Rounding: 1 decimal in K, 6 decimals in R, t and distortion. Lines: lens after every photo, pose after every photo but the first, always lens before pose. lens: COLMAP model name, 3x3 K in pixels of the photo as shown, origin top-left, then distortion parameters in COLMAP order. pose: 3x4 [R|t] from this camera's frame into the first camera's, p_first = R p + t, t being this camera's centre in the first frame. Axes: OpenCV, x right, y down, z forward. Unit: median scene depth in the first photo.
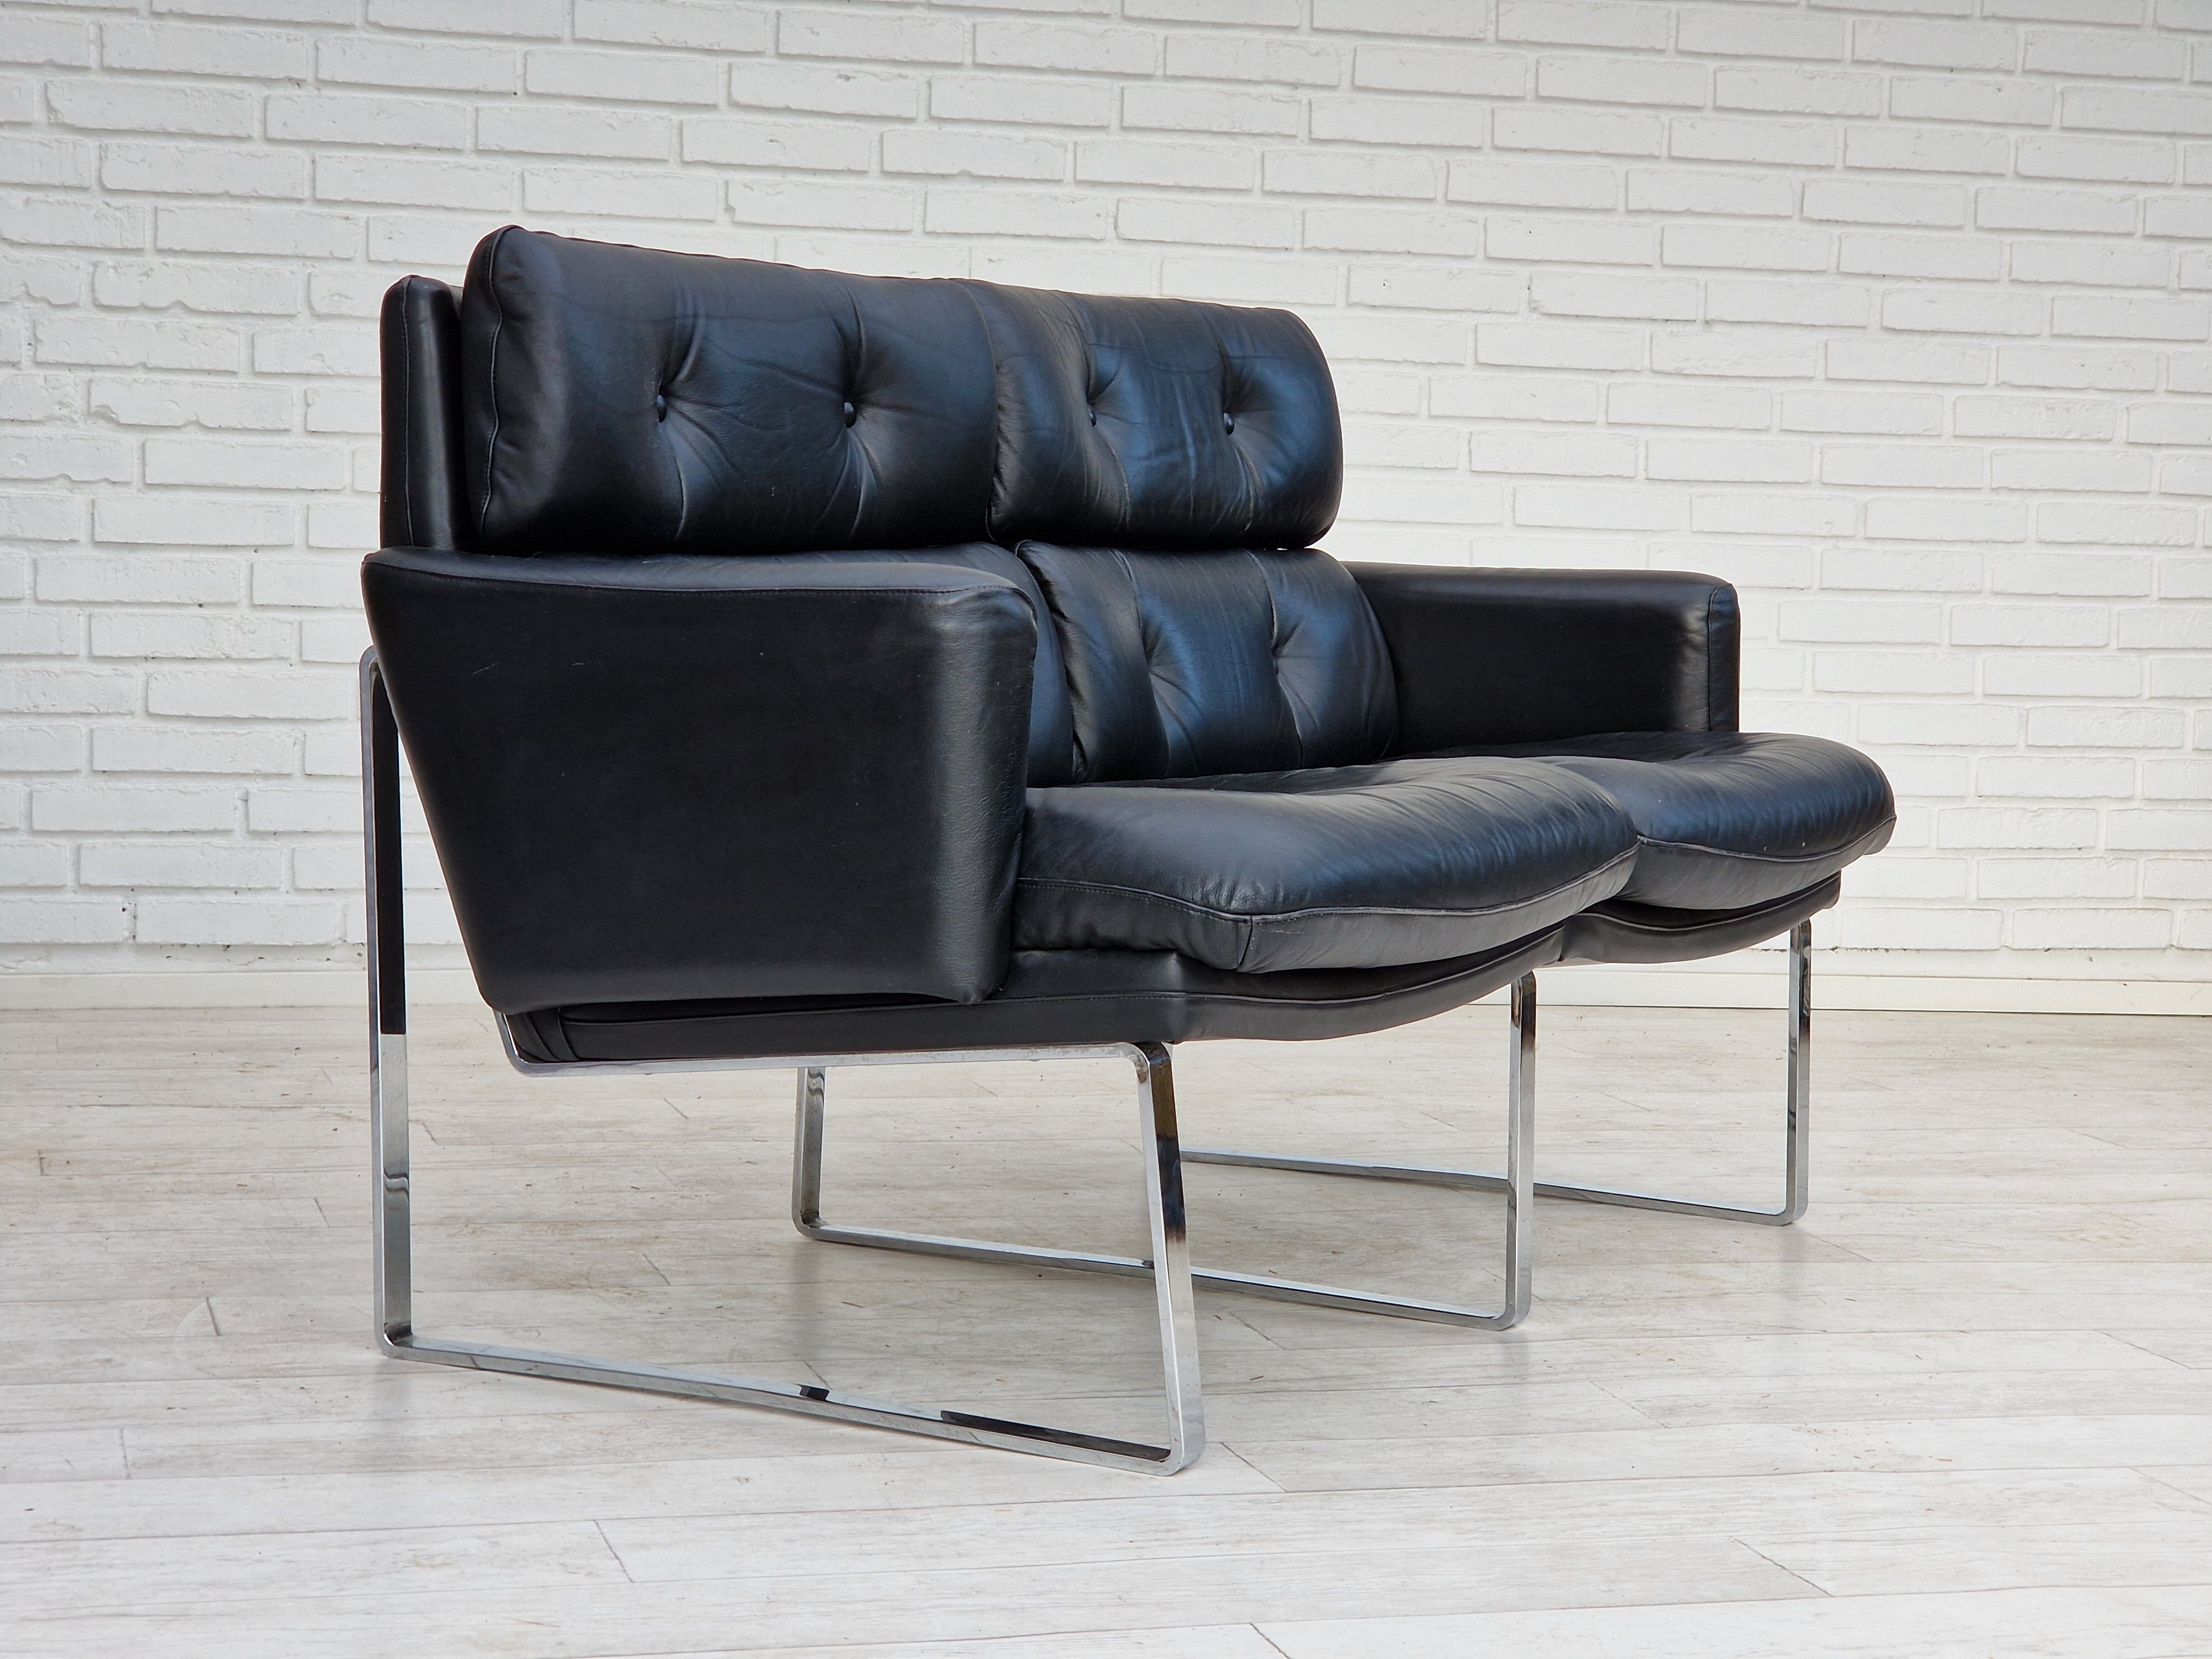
lens RADIAL K [[4381.6, 0, 1154.5], [0, 4381.6, 842.2], [0, 0, 1]] dist [0.044025, 0.365539]
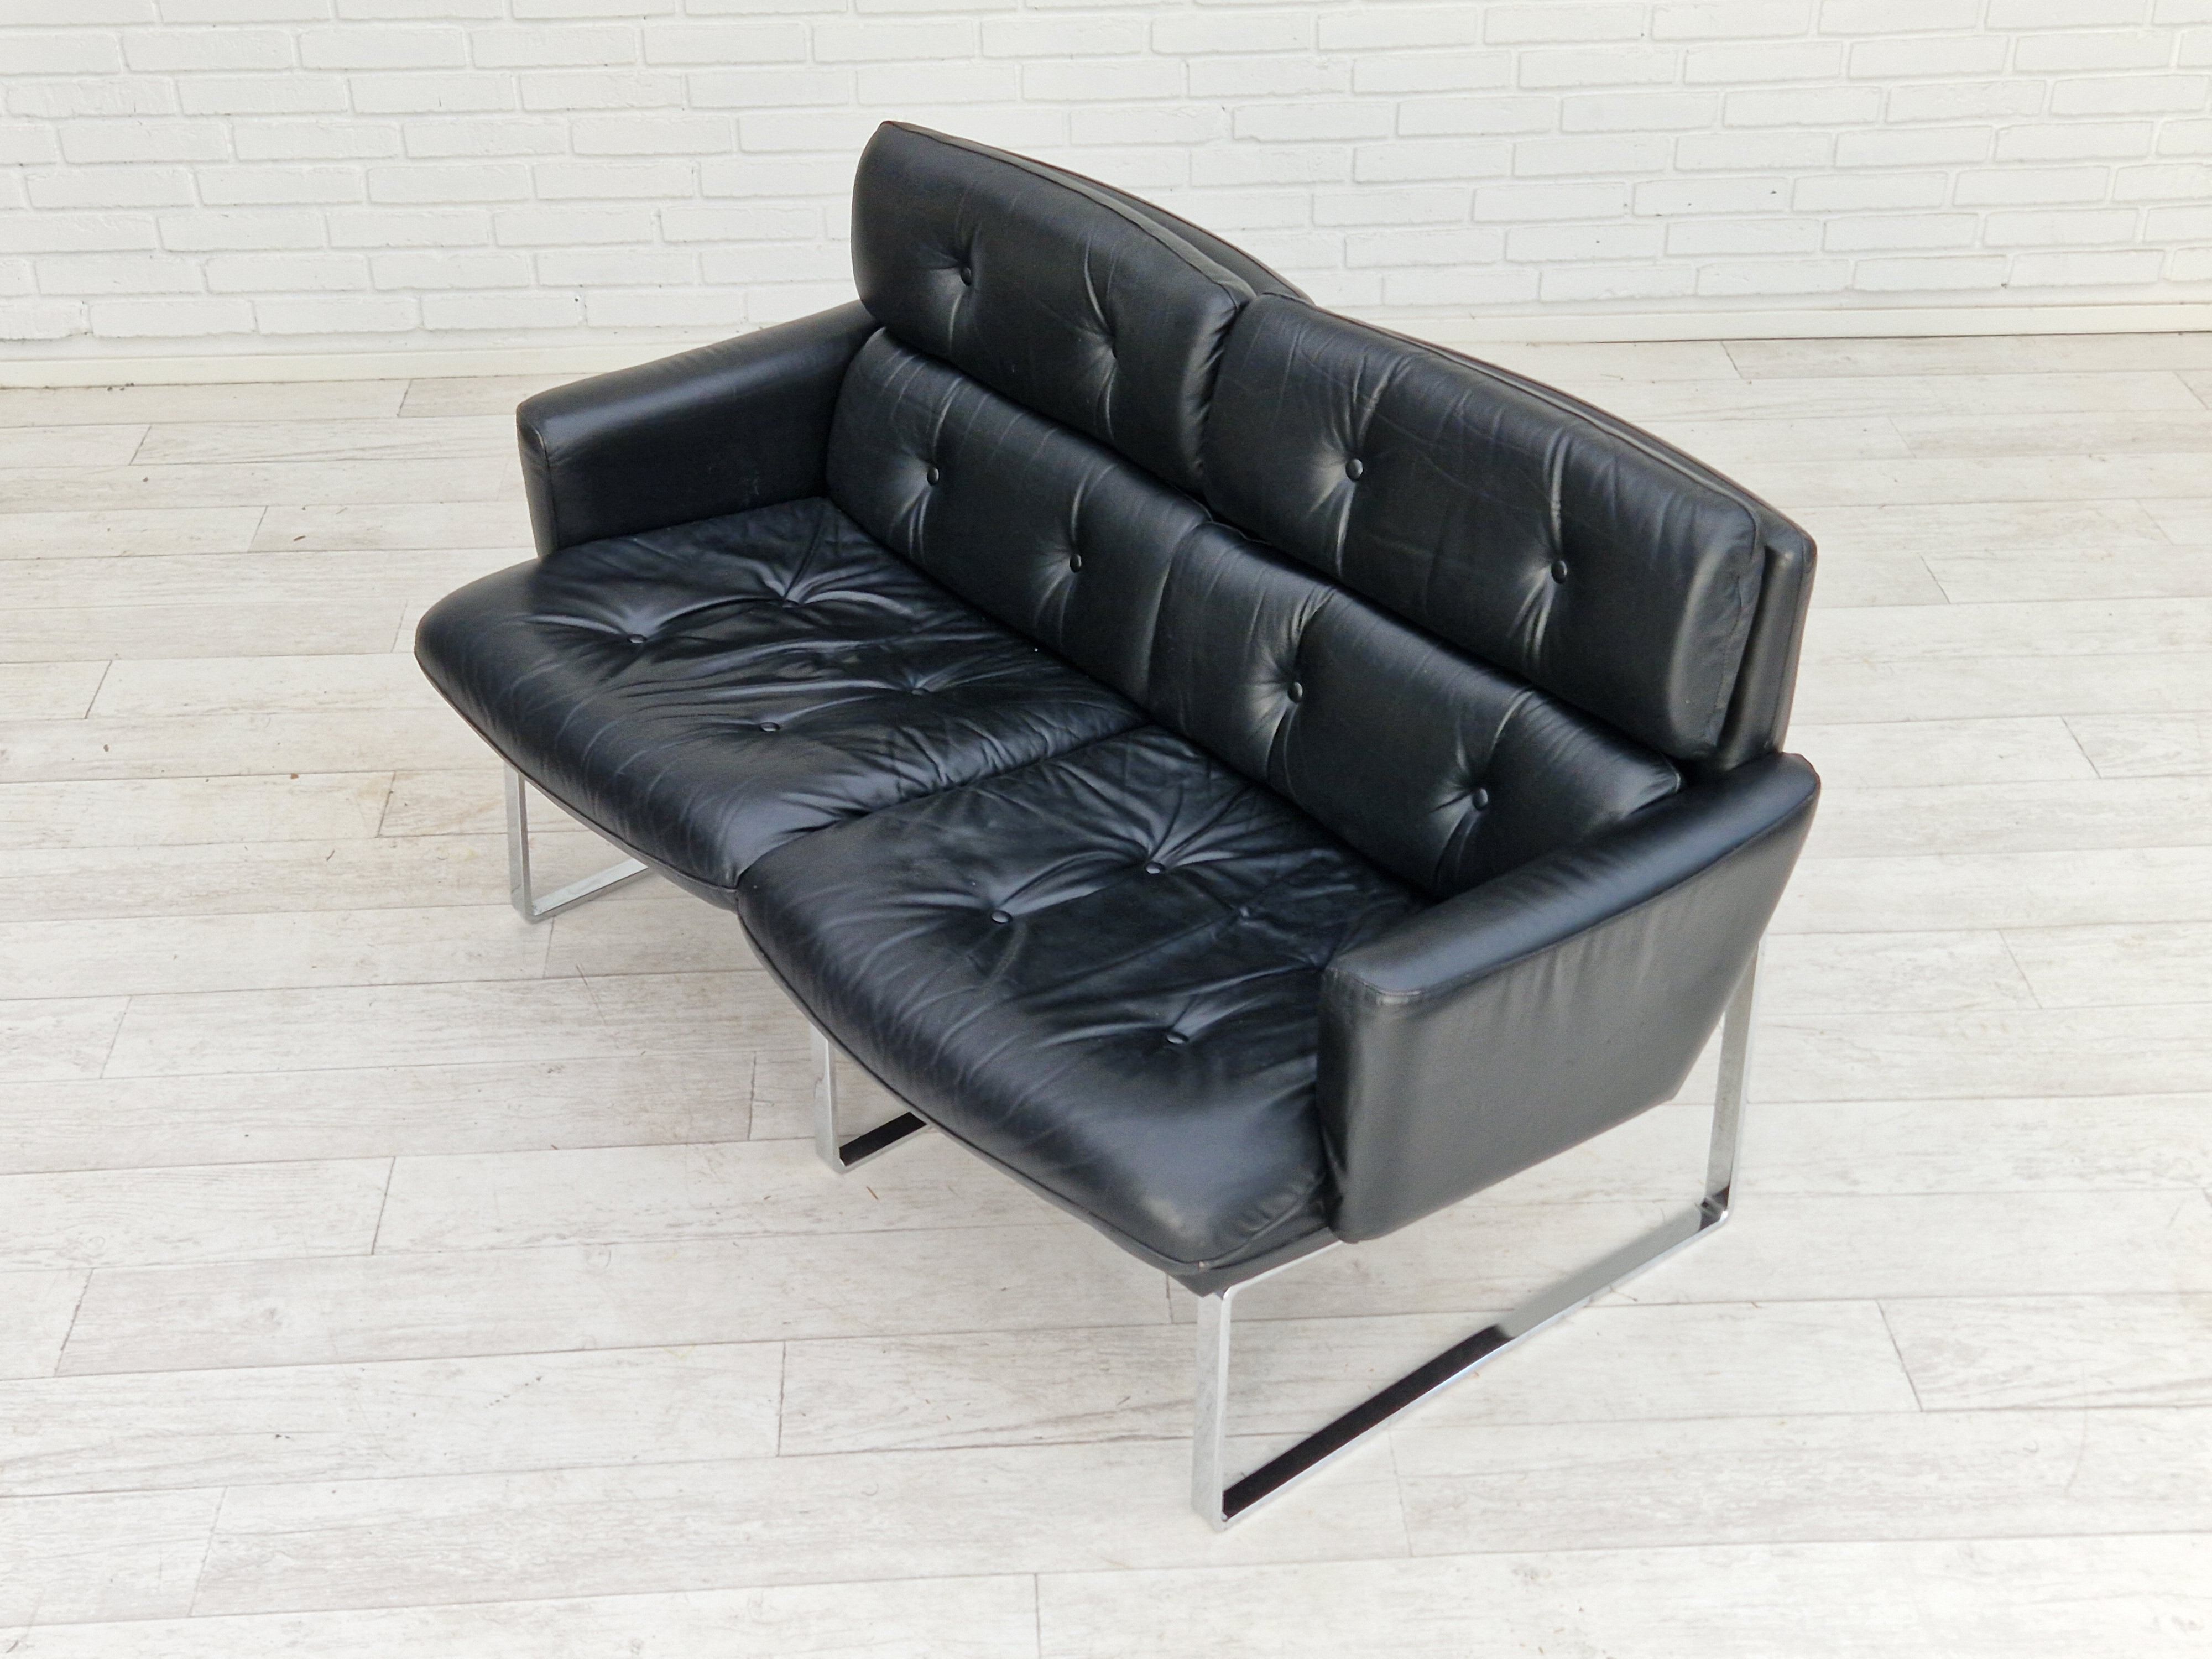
lens RADIAL K [[2948.9, 0, 1096.0], [0, 2948.9, 896.0], [0, 0, 1]] dist [0.115941, -0.154182]
pose [[0.974119, 0.096159, -0.204561, 0.108227], [0.019963, 0.864860, 0.501615, -0.265970], [0.225151, -0.492717, 0.840557, 0.215047]]
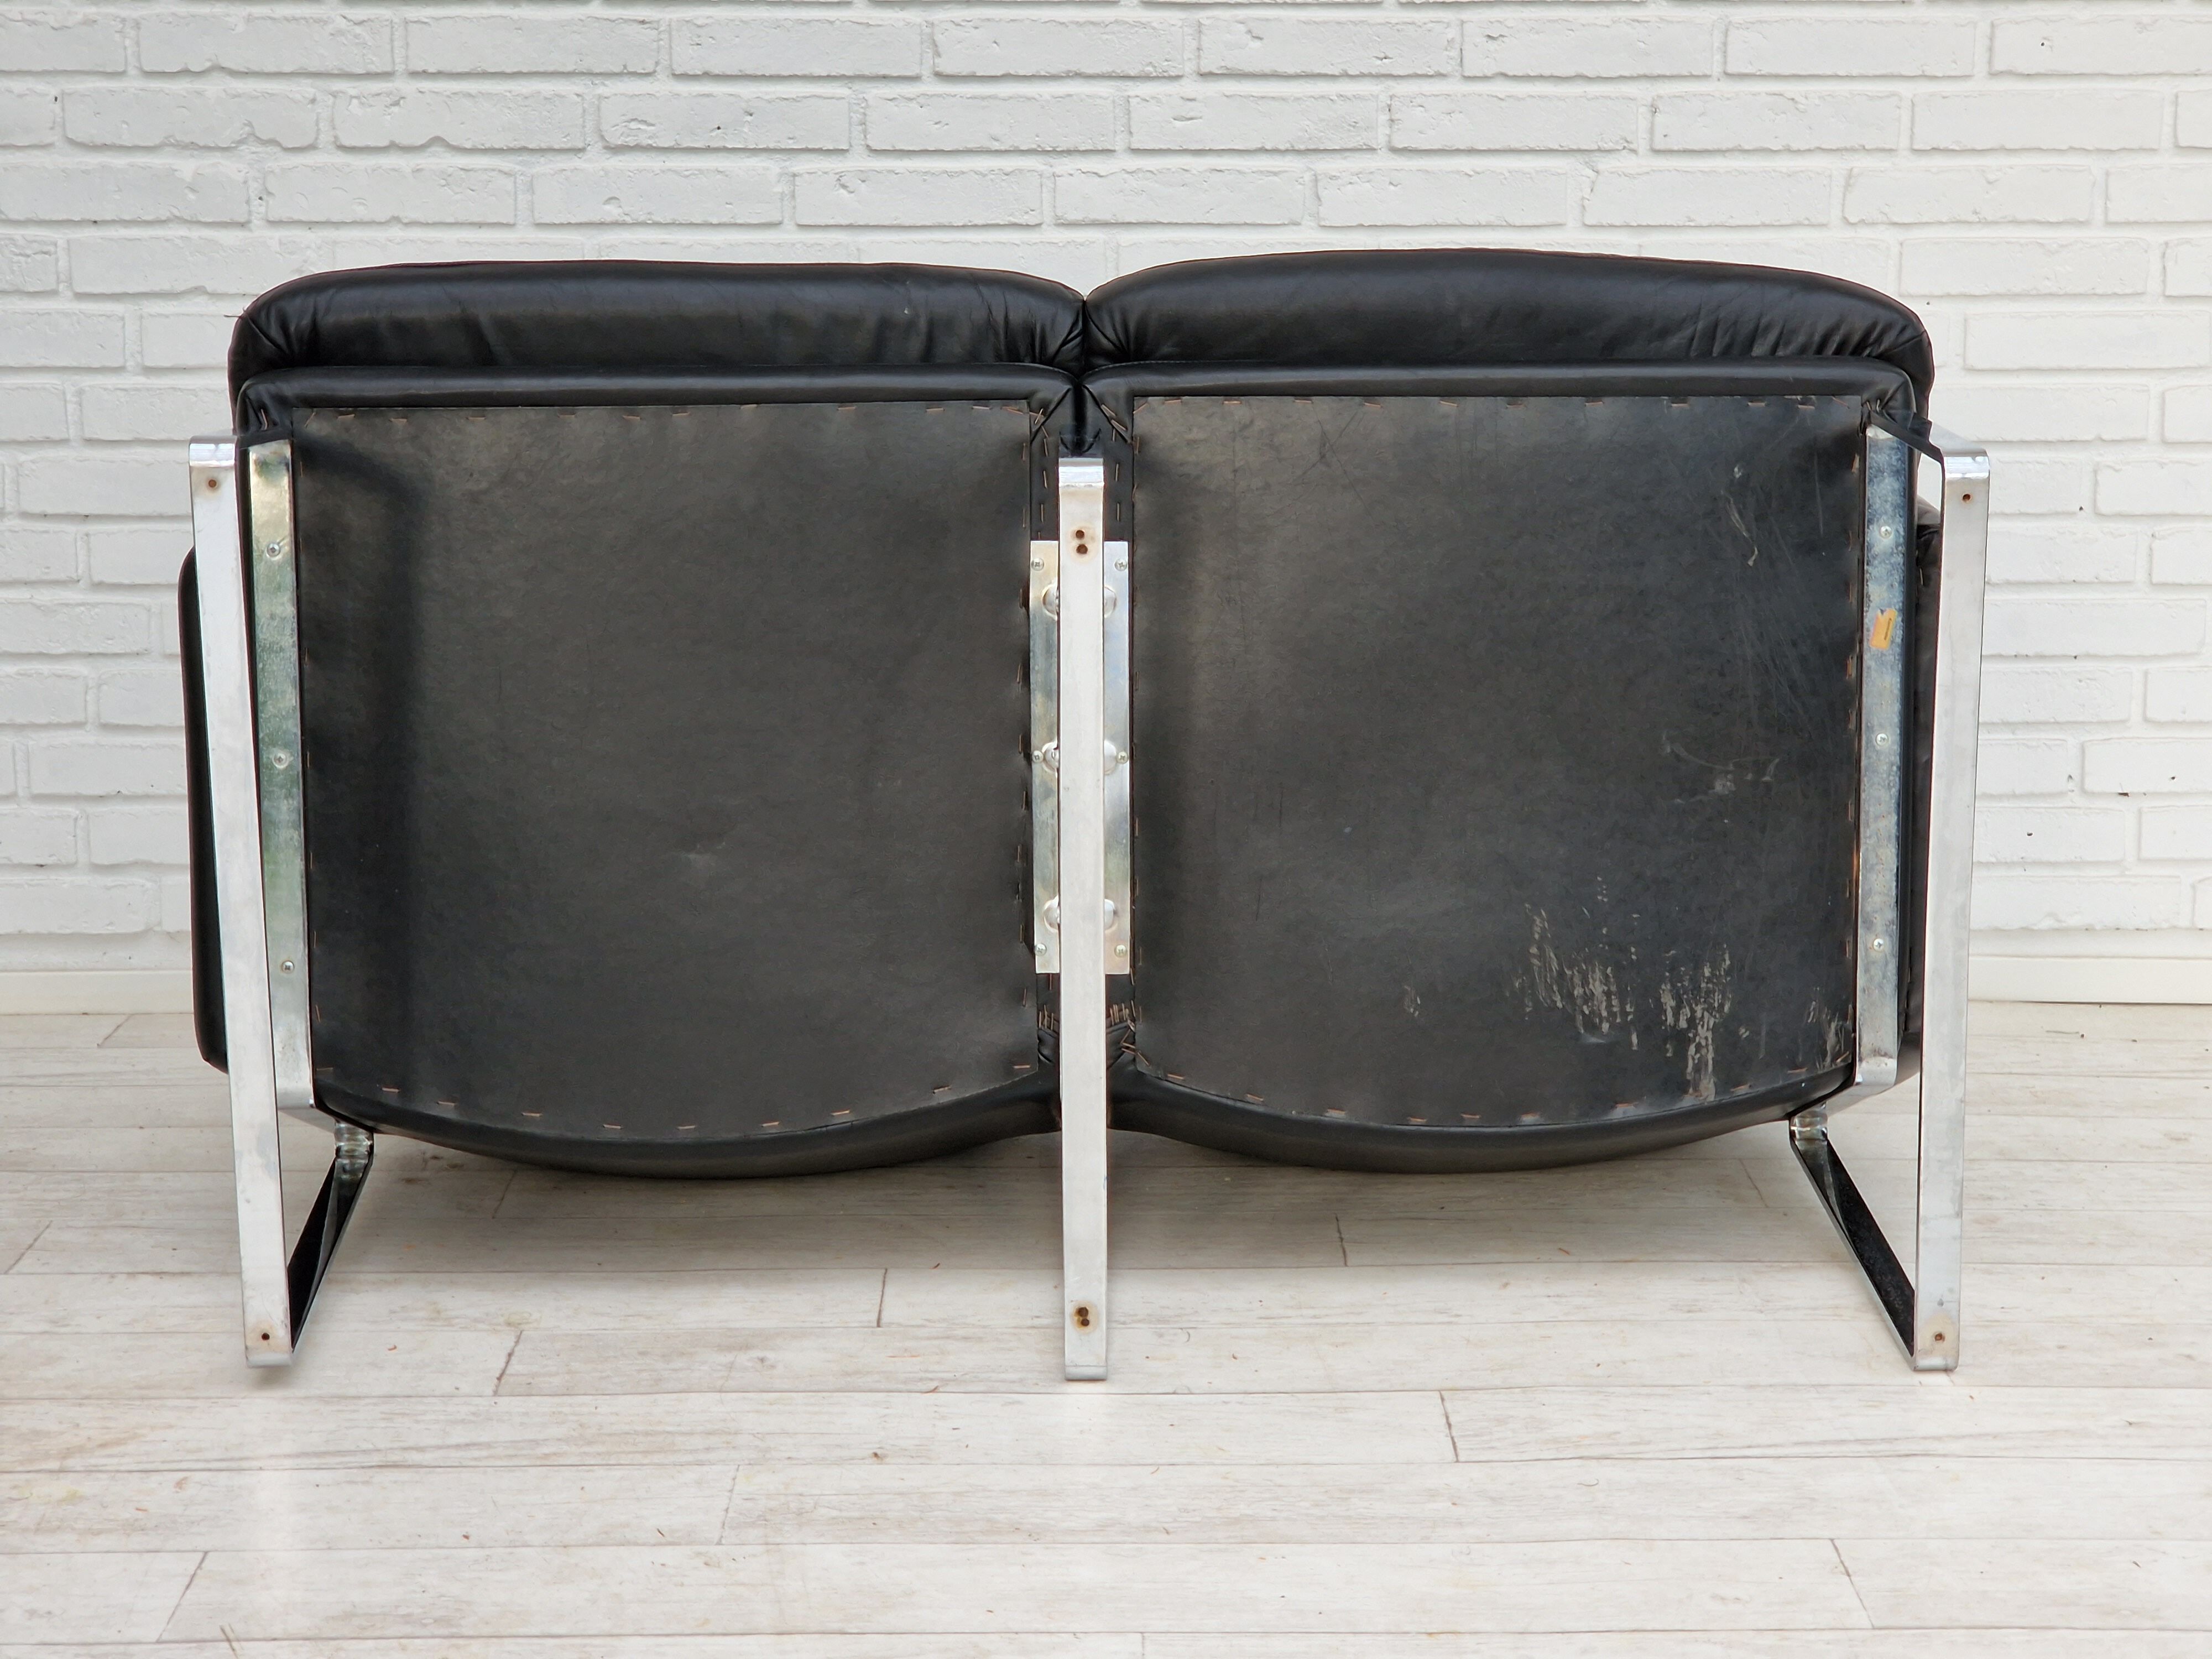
lens RADIAL K [[4315.3, 0, 1158.9], [0, 4315.3, 803.2], [0, 0, 1]] dist [0.071971, 0.093484]
pose [[0.965752, 0.021387, -0.258583, 0.105972], [0.008301, 0.993540, 0.113179, -0.089677], [0.259333, -0.111449, 0.959336, 0.268635]]
